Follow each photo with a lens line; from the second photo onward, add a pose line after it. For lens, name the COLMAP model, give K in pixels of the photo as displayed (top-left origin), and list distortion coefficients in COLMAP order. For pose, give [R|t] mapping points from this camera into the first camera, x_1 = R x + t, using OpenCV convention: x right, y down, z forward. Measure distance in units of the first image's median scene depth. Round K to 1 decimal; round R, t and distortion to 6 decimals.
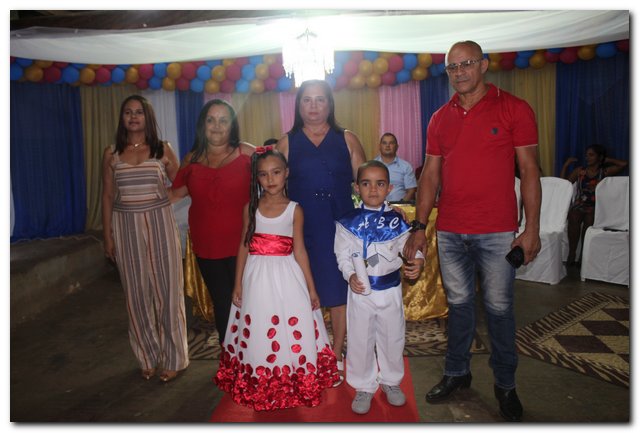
lens RADIAL K [[493.4, 0, 318.9], [0, 493.4, 218.5], [0, 0, 1]] dist [-0.162267, 0.132851]
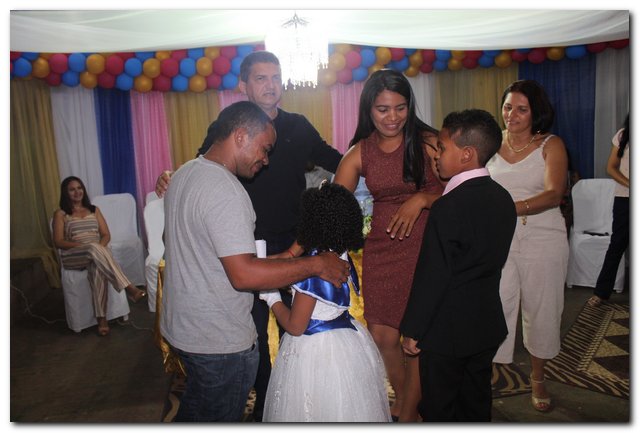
lens RADIAL K [[490.4, 0, 313.0], [0, 490.4, 219.1], [0, 0, 1]] dist [-0.162677, 0.129641]
pose [[0.975281, -0.046235, 0.216076, -0.157624], [0.044630, 0.998928, 0.012305, -0.043537], [-0.216413, -0.002358, 0.976299, 0.162912]]
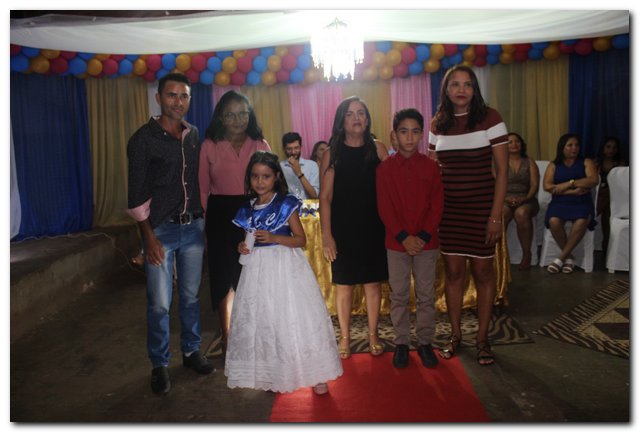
lens RADIAL K [[492.1, 0, 320.0], [0, 492.1, 216.5], [0, 0, 1]] dist [-0.162923, 0.132814]
pose [[0.999077, -0.013712, 0.040703, -0.086295], [0.013490, 0.999893, 0.005708, 0.004437], [-0.040777, -0.005153, 0.999155, 0.019234]]
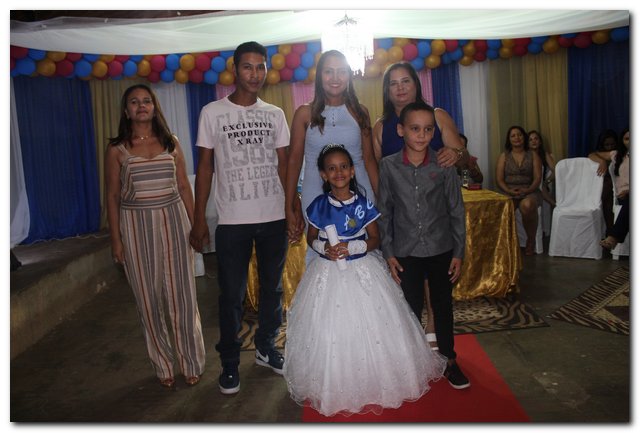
lens RADIAL K [[493.4, 0, 318.9], [0, 493.4, 218.5], [0, 0, 1]] dist [-0.162267, 0.132851]
pose [[0.997638, -0.038094, 0.057158, -0.129194], [0.037506, 0.999232, 0.011325, 0.012274], [-0.057546, -0.009154, 0.998301, 0.001990]]
